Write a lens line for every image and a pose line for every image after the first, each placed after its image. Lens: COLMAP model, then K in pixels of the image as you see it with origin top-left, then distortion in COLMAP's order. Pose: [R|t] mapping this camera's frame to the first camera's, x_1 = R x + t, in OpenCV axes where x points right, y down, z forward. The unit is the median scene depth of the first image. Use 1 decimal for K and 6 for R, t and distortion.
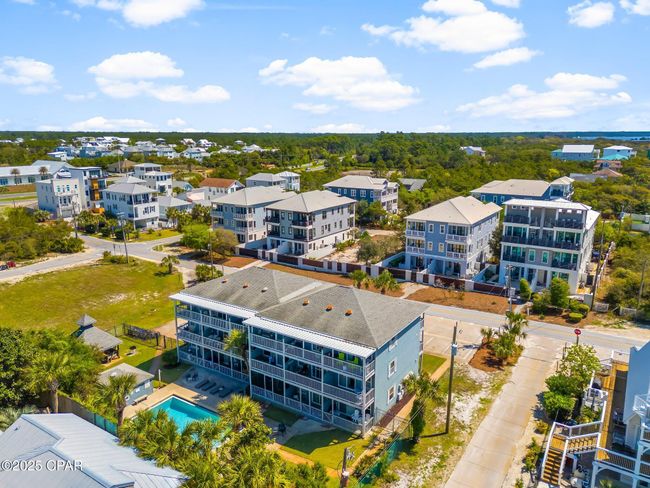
lens RADIAL K [[461.5, 0, 338.7], [0, 461.5, 243.5], [0, 0, 1]] dist [0.082752, -0.077216]
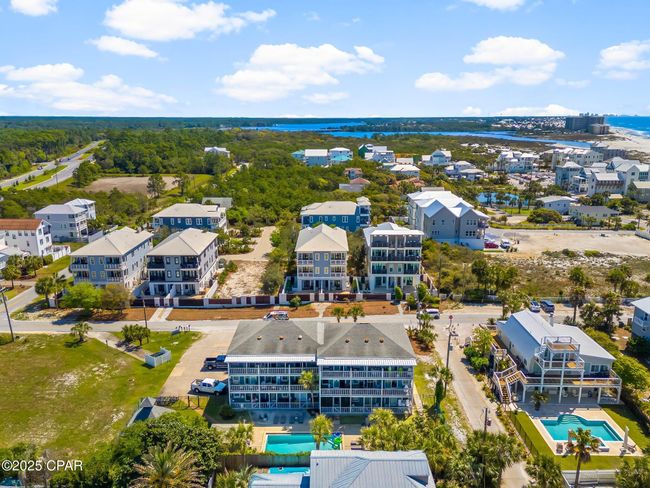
lens RADIAL K [[461.5, 0, 338.7], [0, 461.5, 243.5], [0, 0, 1]] dist [0.082752, -0.077216]
pose [[0.845660, -0.129756, 0.517708, -0.430795], [0.122219, 0.991302, 0.048814, -0.132646], [-0.519539, 0.021994, 0.854164, -0.127471]]
